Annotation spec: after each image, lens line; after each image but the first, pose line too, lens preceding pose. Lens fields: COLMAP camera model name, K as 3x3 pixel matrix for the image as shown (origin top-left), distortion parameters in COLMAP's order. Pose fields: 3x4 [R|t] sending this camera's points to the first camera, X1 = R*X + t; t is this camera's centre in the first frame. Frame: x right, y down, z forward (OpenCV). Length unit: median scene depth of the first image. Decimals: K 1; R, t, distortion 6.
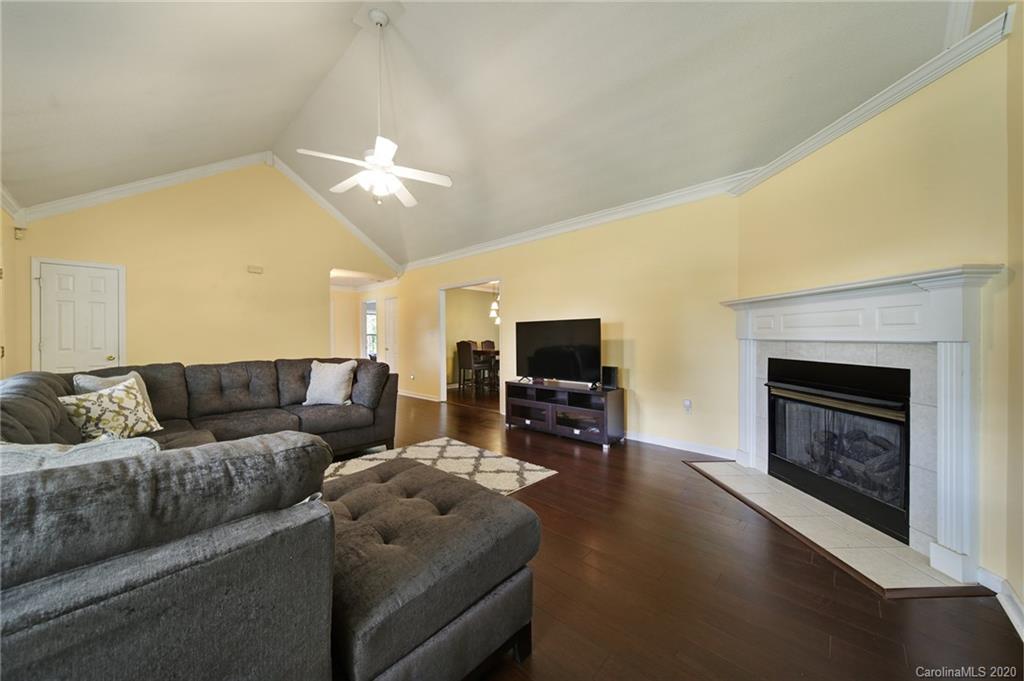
lens RADIAL K [[363.7, 0, 511.1], [0, 363.7, 336.0], [0, 0, 1]] dist [-0.000615, -0.000091]
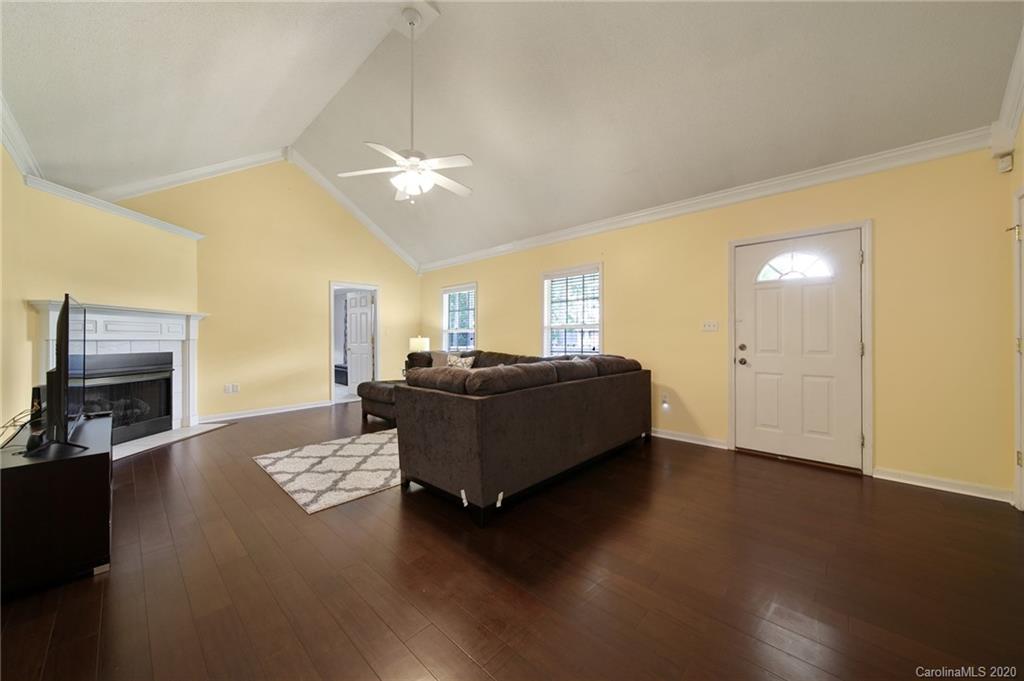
lens RADIAL K [[363.7, 0, 511.1], [0, 363.7, 336.0], [0, 0, 1]] dist [-0.000615, -0.000091]
pose [[-0.999980, 0.006045, 0.001615, -0.668906], [0.006028, 0.999925, -0.010669, 0.017722], [-0.001679, -0.010659, -0.999942, 2.116549]]
